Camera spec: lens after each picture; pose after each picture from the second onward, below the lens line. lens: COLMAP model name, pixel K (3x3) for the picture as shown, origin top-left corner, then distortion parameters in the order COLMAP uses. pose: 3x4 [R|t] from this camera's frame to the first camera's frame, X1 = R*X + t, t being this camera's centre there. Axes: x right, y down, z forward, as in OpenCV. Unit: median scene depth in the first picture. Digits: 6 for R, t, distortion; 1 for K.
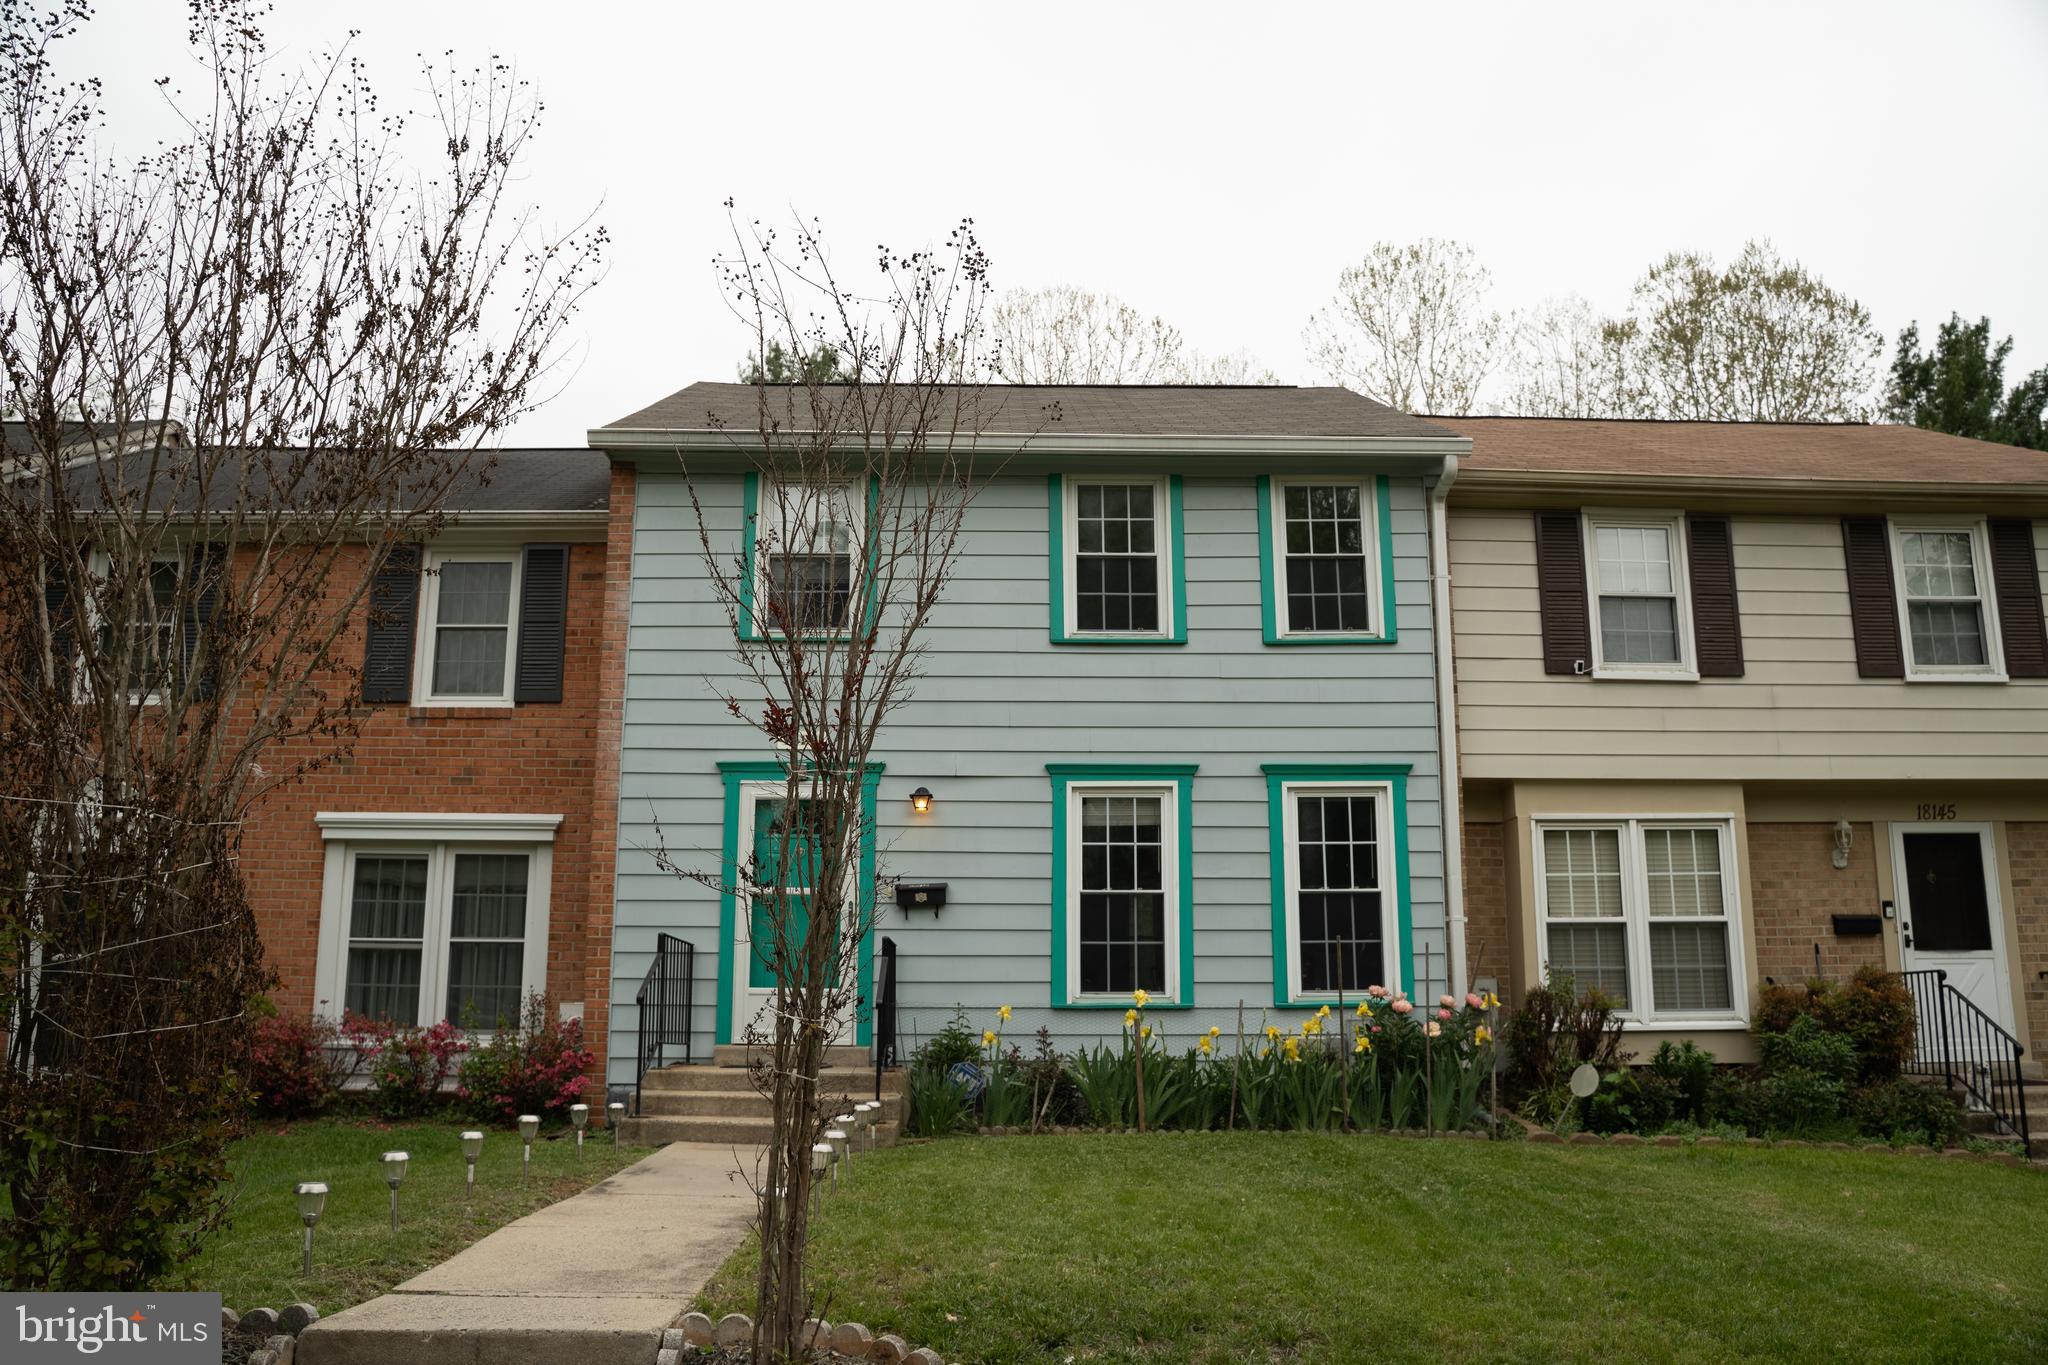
lens RADIAL K [[1668.3, 0, 1024.0], [0, 1668.3, 682.5], [0, 0, 1]] dist [-0.115455, 0.095429]
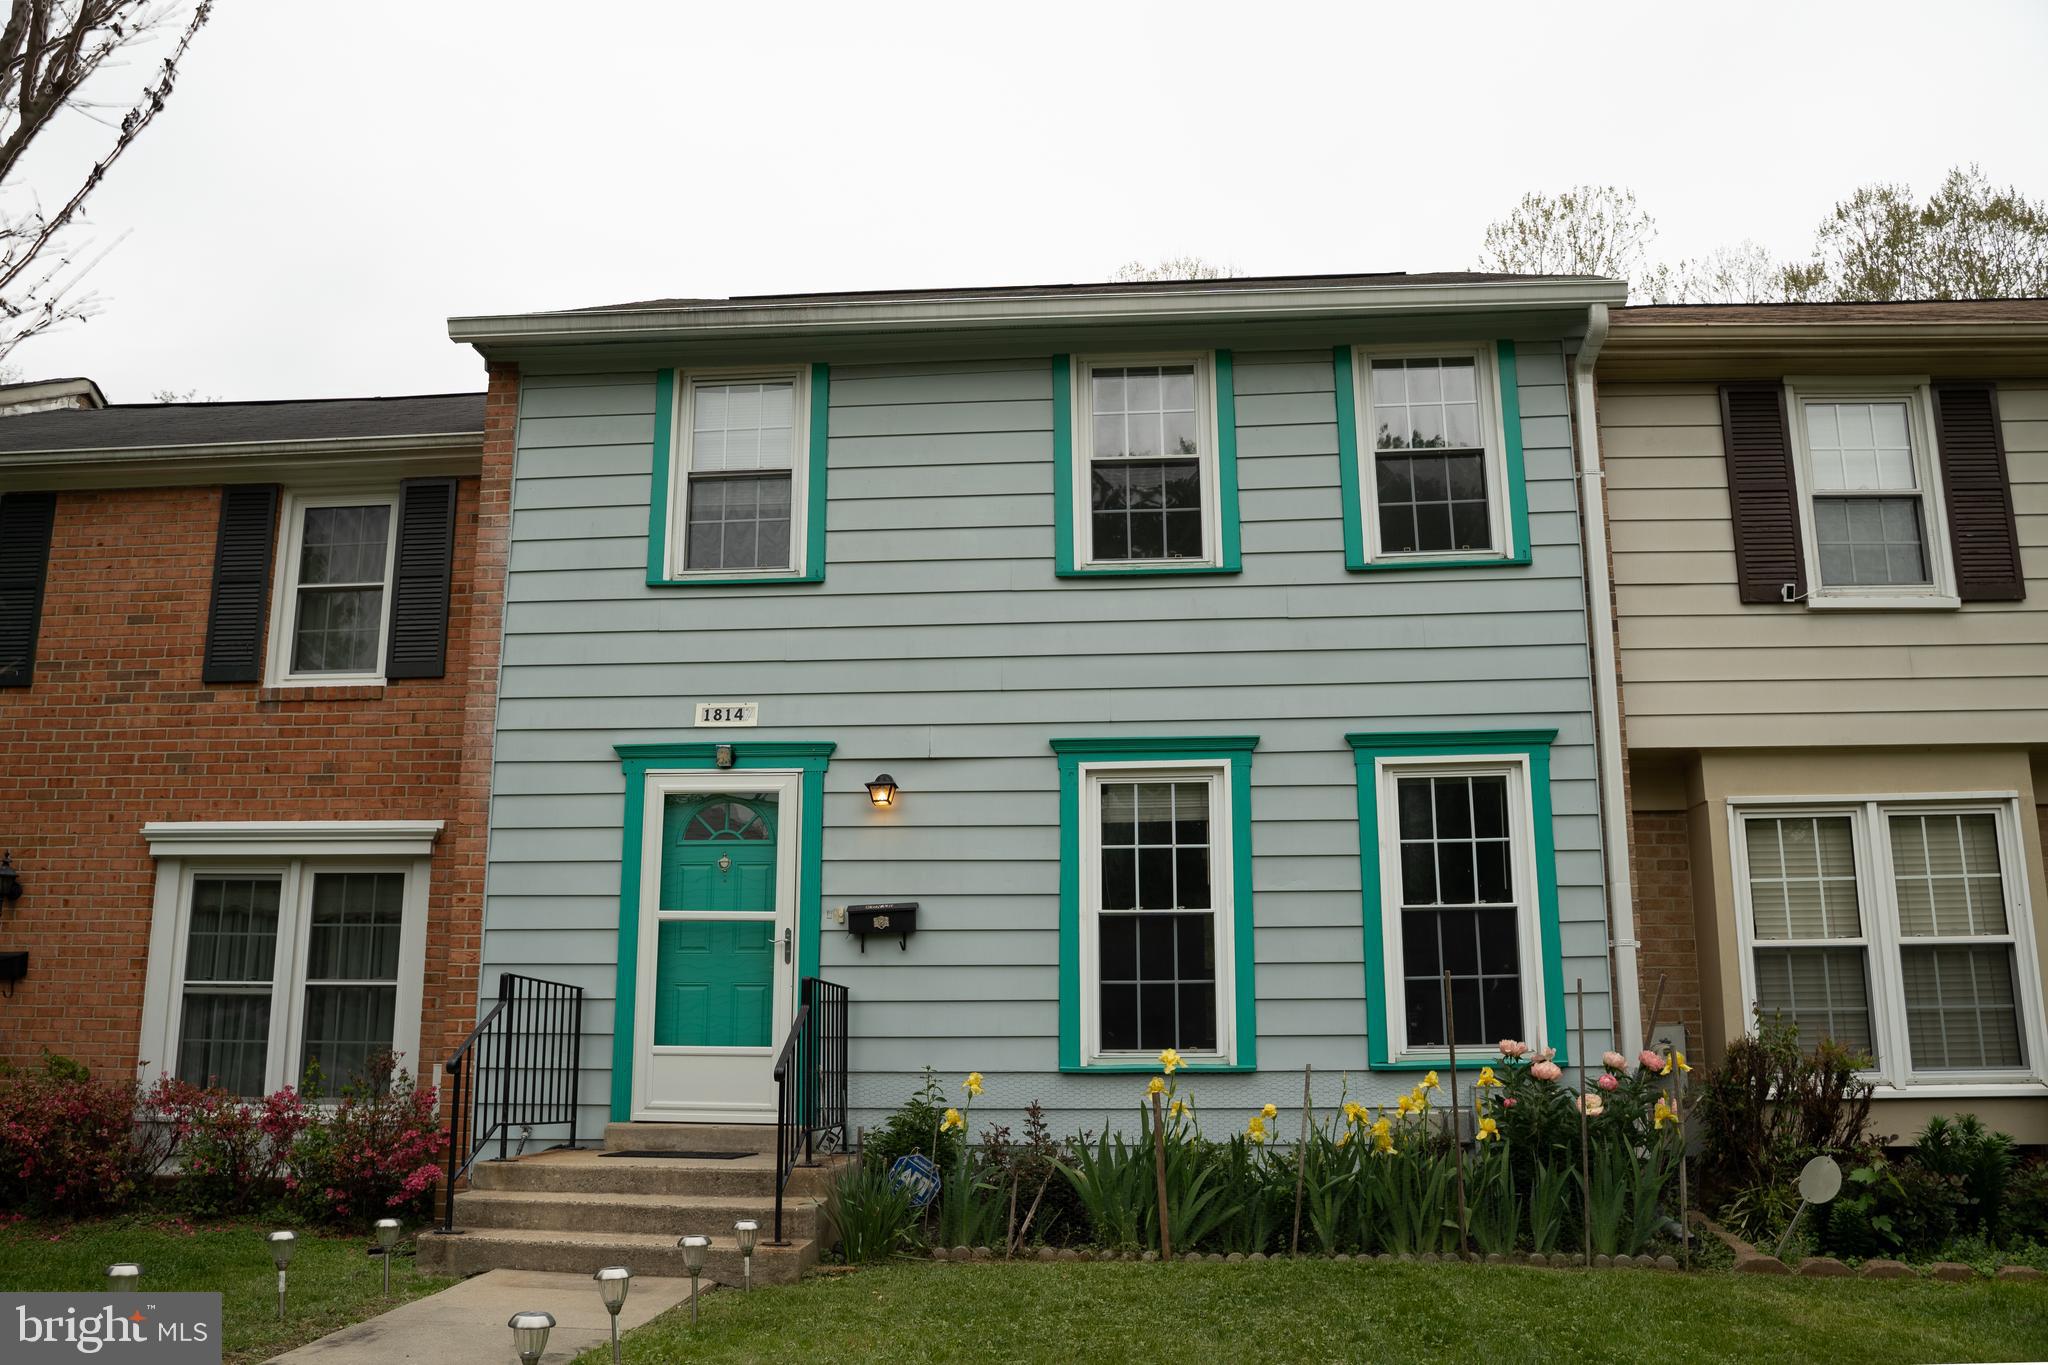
lens RADIAL K [[1708.9, 0, 1024.0], [0, 1708.9, 682.5], [0, 0, 1]] dist [-0.117348, 0.092744]
pose [[0.995599, -0.023566, -0.090705, 0.069653], [0.022321, 0.999643, -0.014717, 0.034048], [0.091019, 0.012628, 0.995769, 0.243259]]
